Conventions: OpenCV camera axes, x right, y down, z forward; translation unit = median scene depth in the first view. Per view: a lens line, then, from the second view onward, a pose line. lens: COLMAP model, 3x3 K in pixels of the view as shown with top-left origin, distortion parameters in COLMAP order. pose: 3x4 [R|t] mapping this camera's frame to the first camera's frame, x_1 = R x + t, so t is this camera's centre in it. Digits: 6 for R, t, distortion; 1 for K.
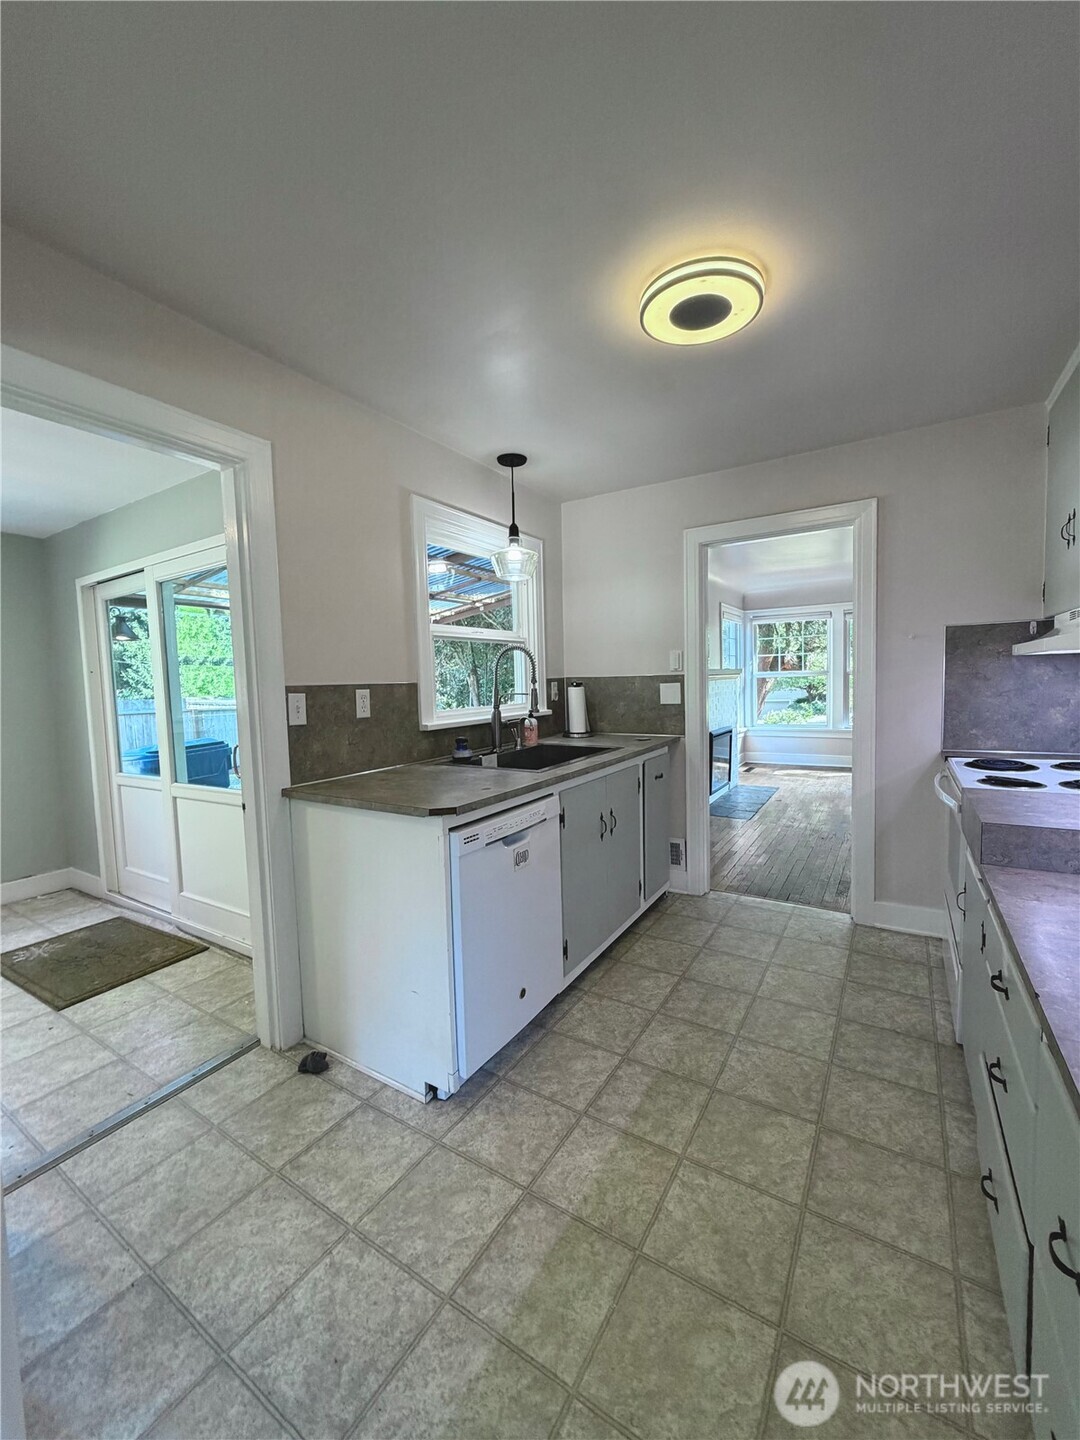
lens RADIAL K [[574.7, 0, 542.2], [0, 574.7, 717.3], [0, 0, 1]] dist [0.000772, 0.000080]
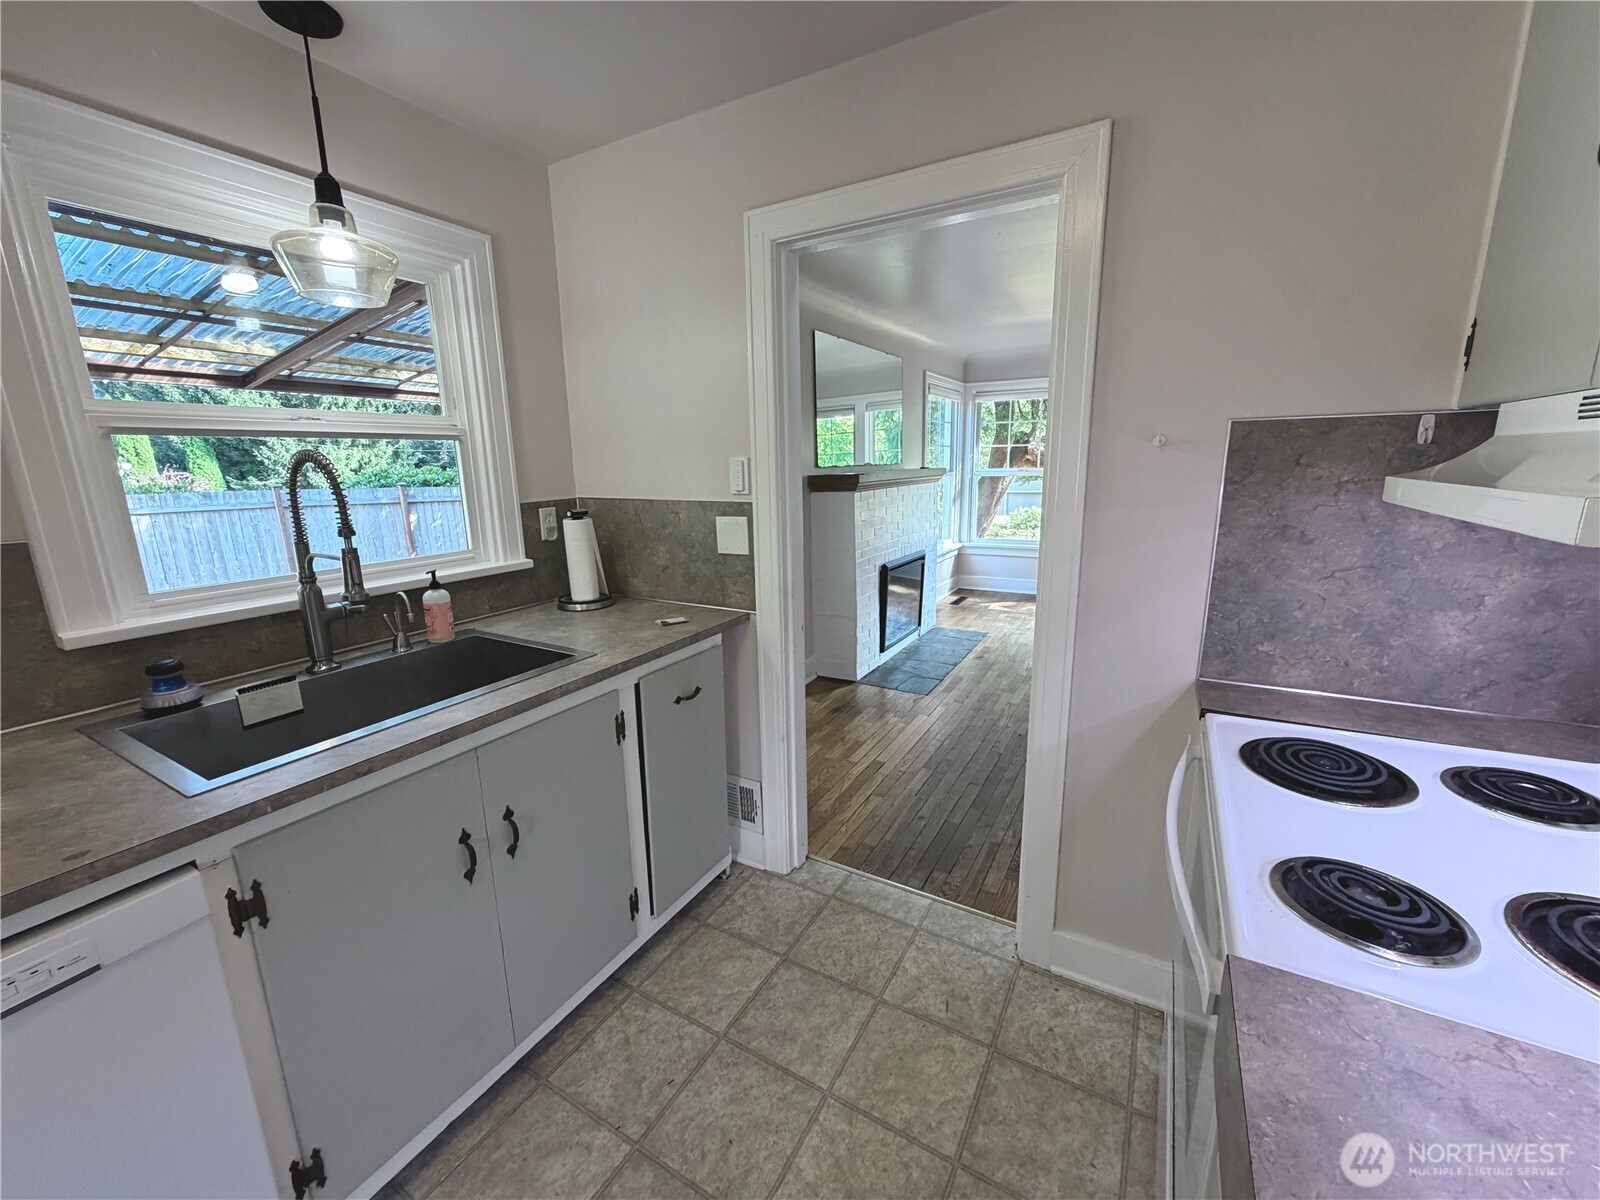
lens RADIAL K [[638.5, 0, 800.4], [0, 638.5, 599.7], [0, 0, 1]] dist [0.000772, 0.000080]
pose [[0.999402, 0.002883, 0.034452, 0.453693], [-0.007892, 0.989229, 0.146161, -0.119424], [-0.033660, -0.146346, 0.988661, 0.648824]]
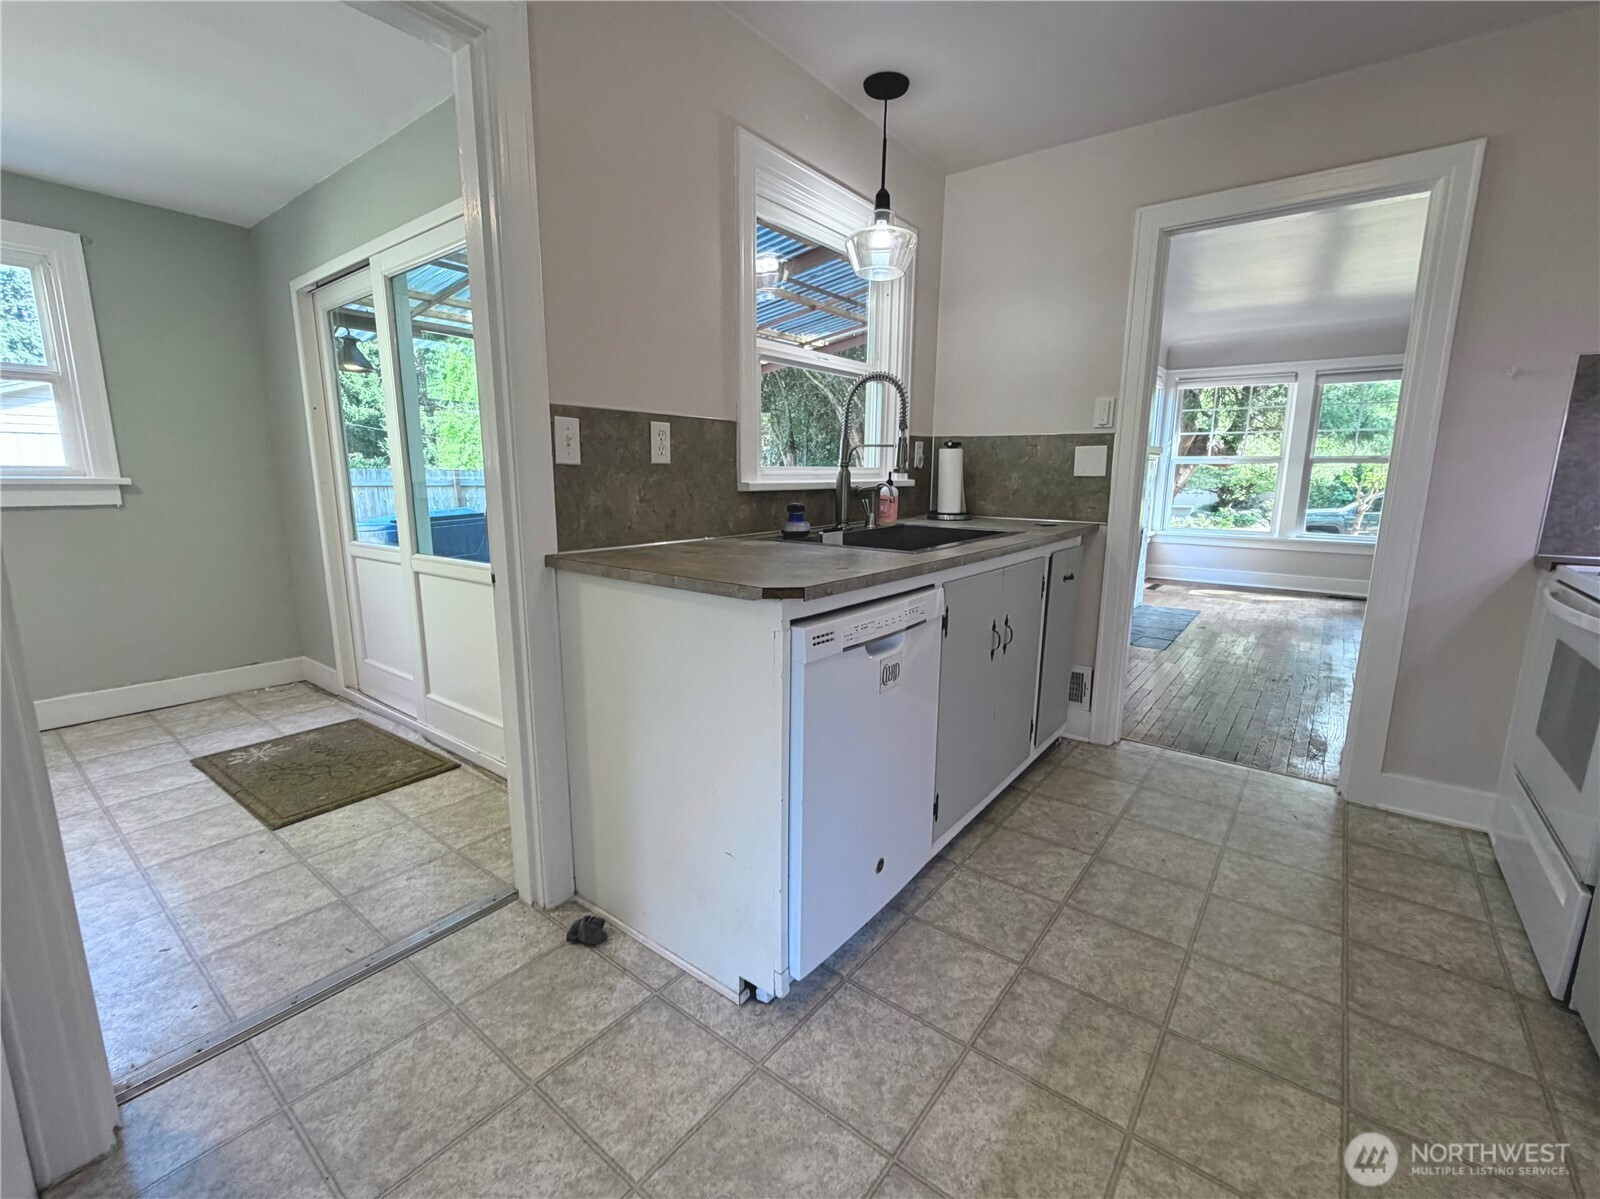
lens RADIAL K [[695.9, 0, 799.9], [0, 695.9, 598.6], [0, 0, 1]] dist [0.000959, 0.000178]
pose [[0.994553, 0.053030, -0.089739, -0.070909], [-0.042119, 0.991954, 0.119387, 0.064241], [0.095348, -0.114957, 0.988784, 0.196706]]
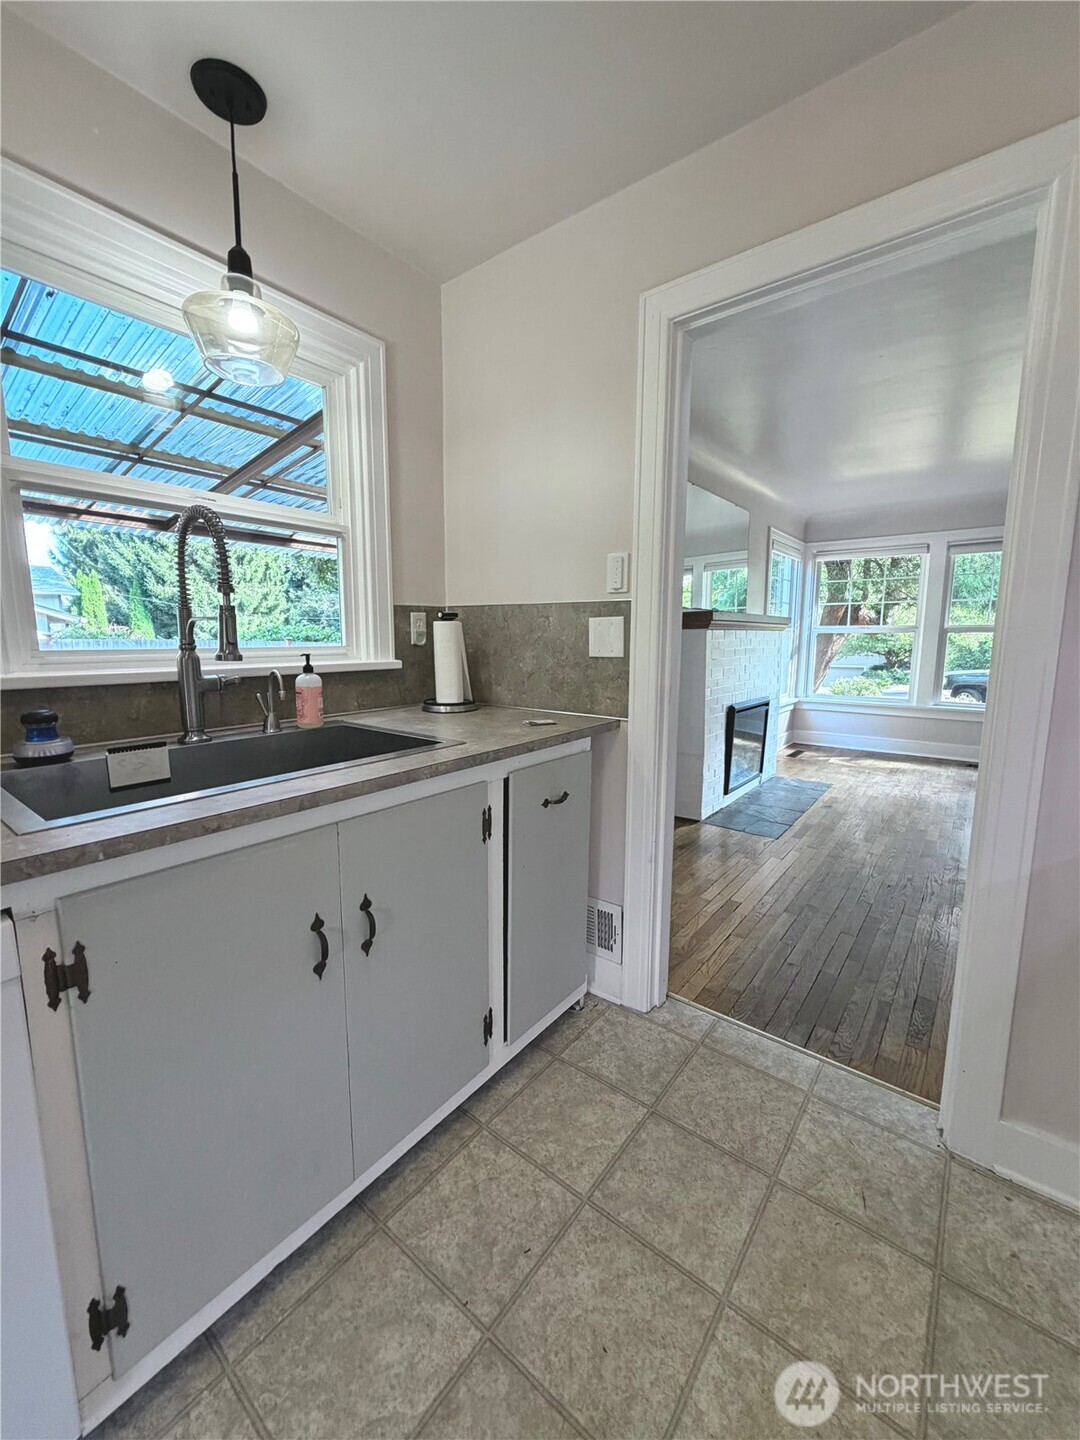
lens RADIAL K [[574.7, 0, 543.3], [0, 574.7, 718.7], [0, 0, 1]] dist [-0.000456, 0.000052]
pose [[0.994031, 0.045968, -0.098940, 0.375864], [-0.038174, 0.996121, 0.079278, -0.011084], [0.102200, -0.075028, 0.991930, 0.797382]]
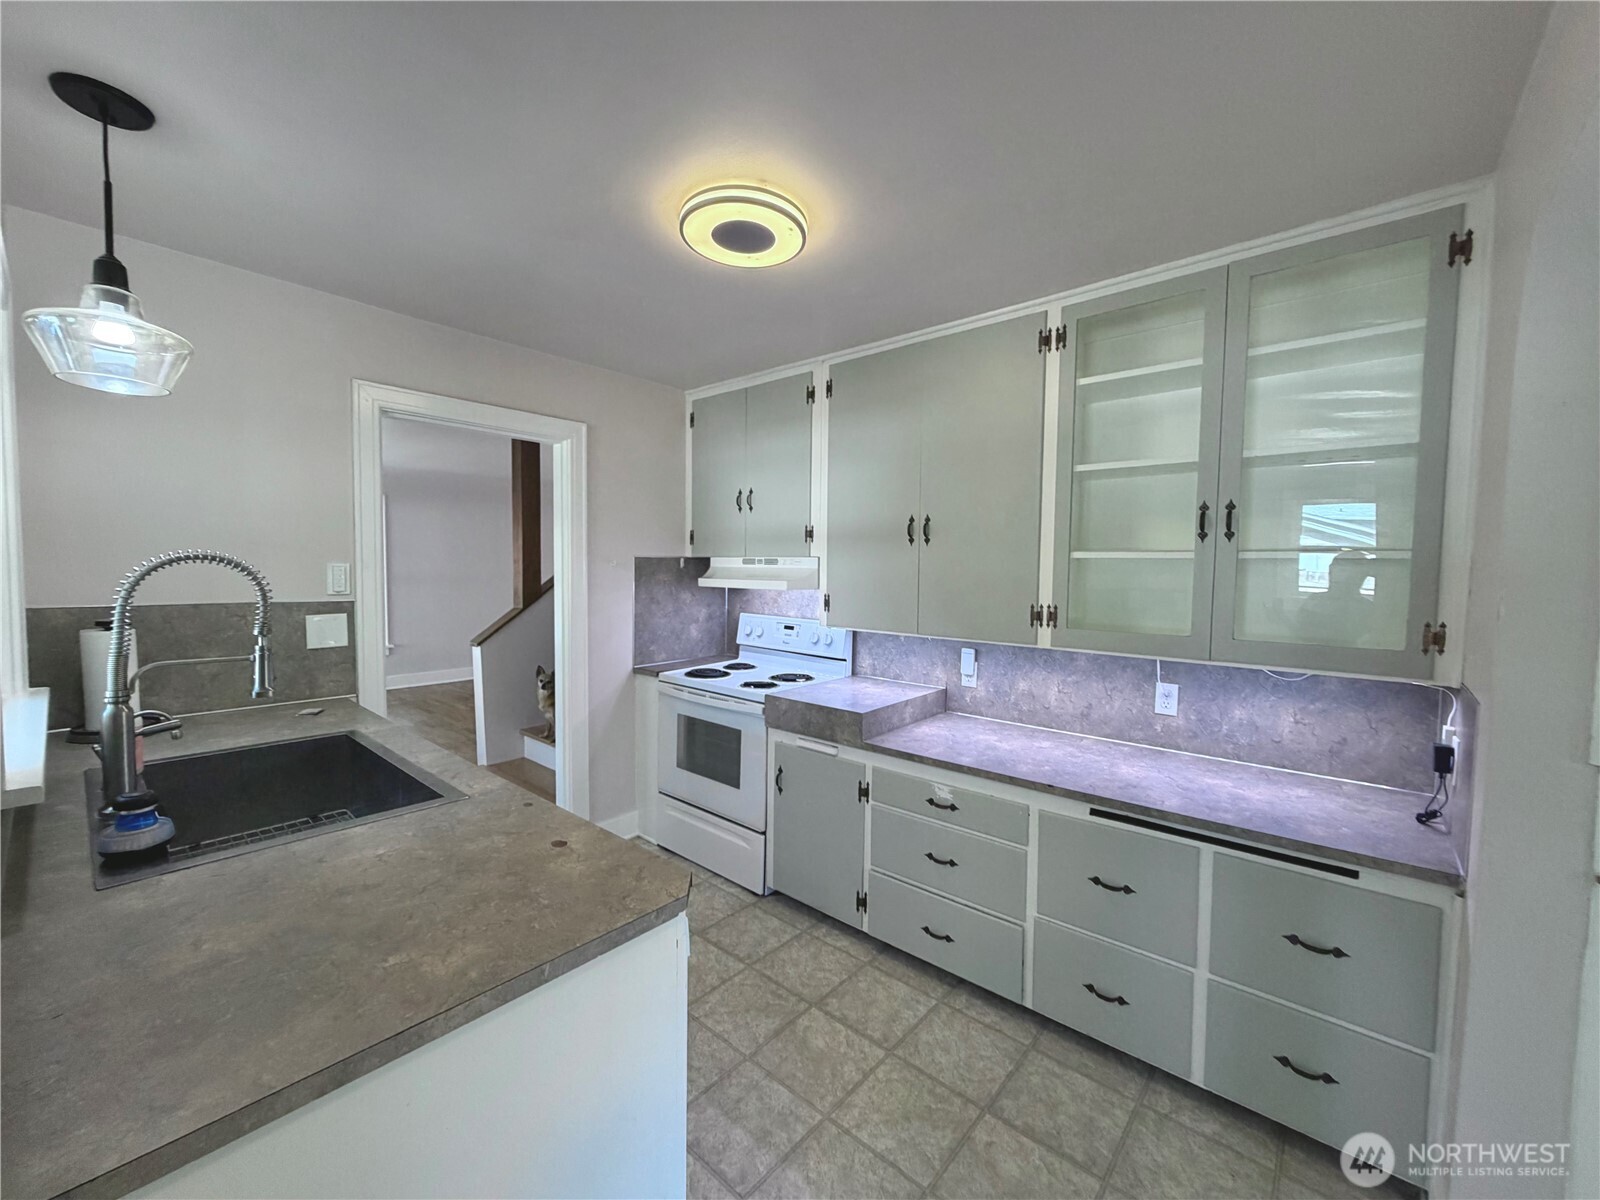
lens RADIAL K [[638.5, 0, 800.4], [0, 638.5, 599.7], [0, 0, 1]] dist [0.000772, 0.000080]
pose [[0.159944, -0.021906, 0.986883, -0.639398], [0.047897, 0.998748, 0.014407, -0.102421], [-0.985963, 0.044964, 0.160793, 0.649725]]
